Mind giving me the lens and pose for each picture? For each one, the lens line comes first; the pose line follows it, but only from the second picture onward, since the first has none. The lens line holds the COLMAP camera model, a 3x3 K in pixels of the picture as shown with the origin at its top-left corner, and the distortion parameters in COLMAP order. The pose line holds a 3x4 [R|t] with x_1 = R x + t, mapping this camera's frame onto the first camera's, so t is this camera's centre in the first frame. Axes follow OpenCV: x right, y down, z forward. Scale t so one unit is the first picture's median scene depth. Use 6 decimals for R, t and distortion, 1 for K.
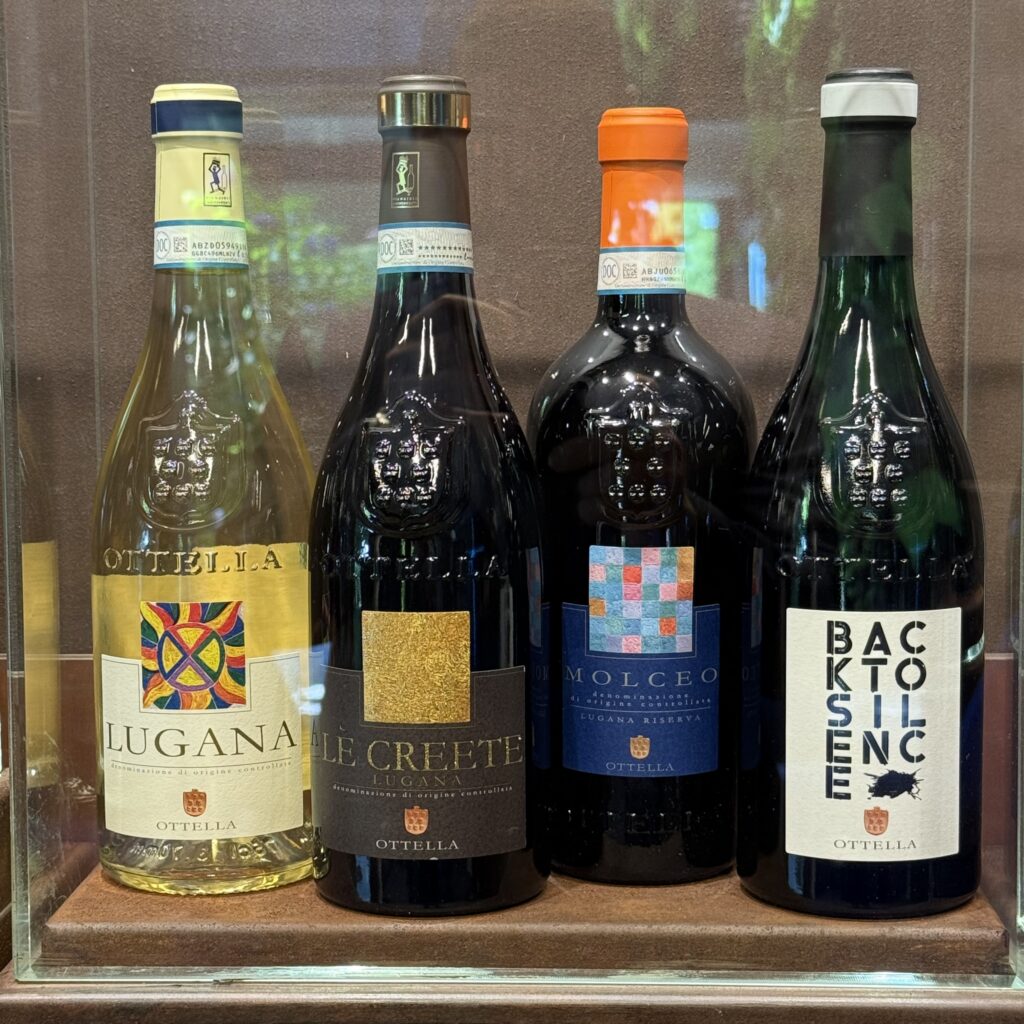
lens RADIAL K [[2275.6, 0, 510.3], [0, 2275.6, 514.2], [0, 0, 1]] dist [0.181564, 0.000000]
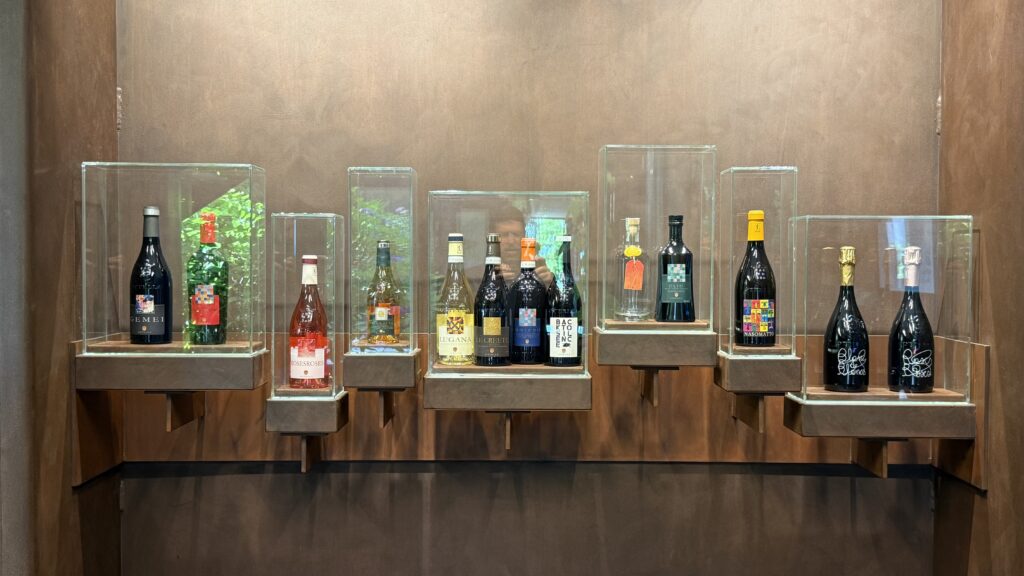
lens RADIAL K [[1173.4, 0, 512.4], [0, 1173.4, 287.1], [0, 0, 1]] dist [0.001176, 0.000000]
pose [[0.999450, 0.010806, 0.031348, -0.086298], [-0.008179, 0.996537, -0.082749, 0.223429], [-0.032133, 0.082448, 0.996077, -2.215375]]
